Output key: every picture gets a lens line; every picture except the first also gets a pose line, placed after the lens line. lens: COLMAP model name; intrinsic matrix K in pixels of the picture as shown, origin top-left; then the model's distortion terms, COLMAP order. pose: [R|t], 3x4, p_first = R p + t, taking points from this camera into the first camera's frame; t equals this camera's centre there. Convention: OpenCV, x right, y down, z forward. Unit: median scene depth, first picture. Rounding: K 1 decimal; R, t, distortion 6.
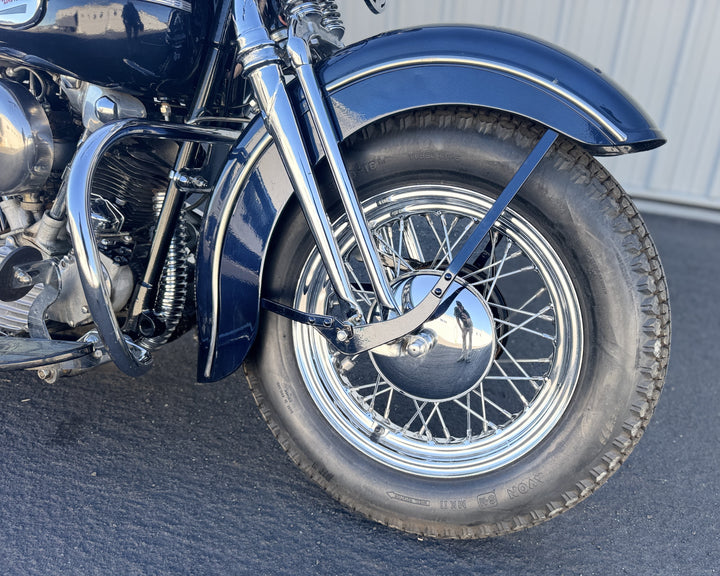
lens RADIAL K [[572.9, 0, 390.7], [0, 572.9, 313.0], [0, 0, 1]] dist [0.070365, -0.108338]
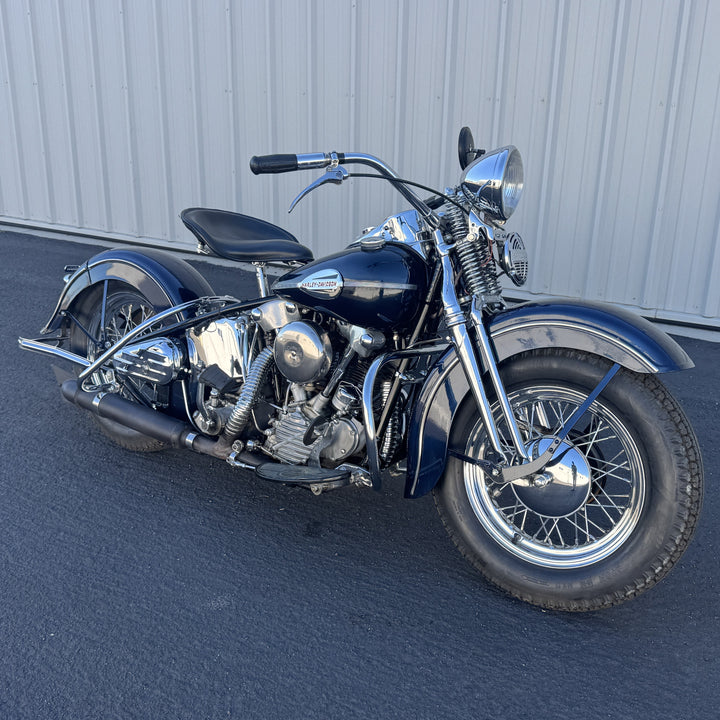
lens RADIAL K [[742.6, 0, 367.5], [0, 742.6, 385.9], [0, 0, 1]] dist [0.057800, -0.001990]
pose [[0.970134, 0.019802, -0.241758, 0.070323], [-0.045316, 0.993911, -0.100436, 0.020624], [0.238297, 0.108392, 0.965125, -1.150908]]
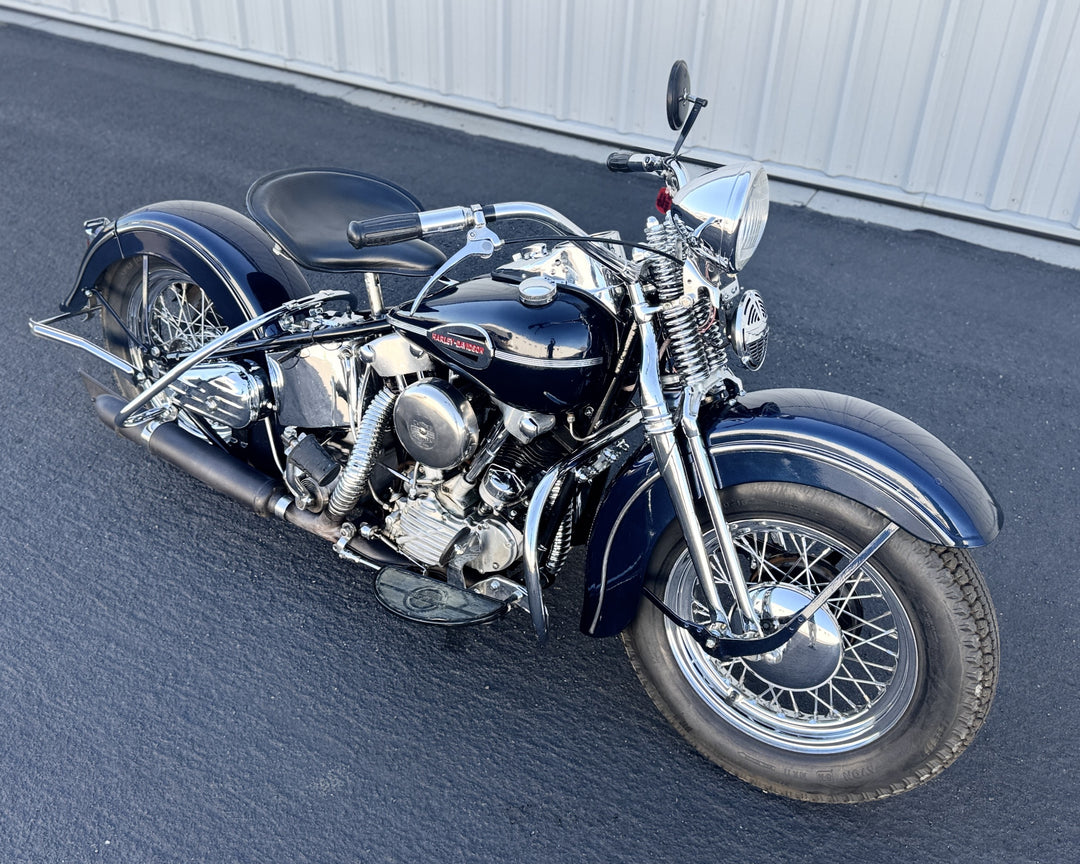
lens RADIAL K [[950.8, 0, 541.1], [0, 950.8, 367.0], [0, 0, 1]] dist [0.060944, -0.081461]
pose [[0.974727, 0.069983, -0.212154, -0.038578], [-0.045329, 0.991868, 0.118924, -0.686707], [0.218752, -0.106302, 0.969973, -0.906827]]
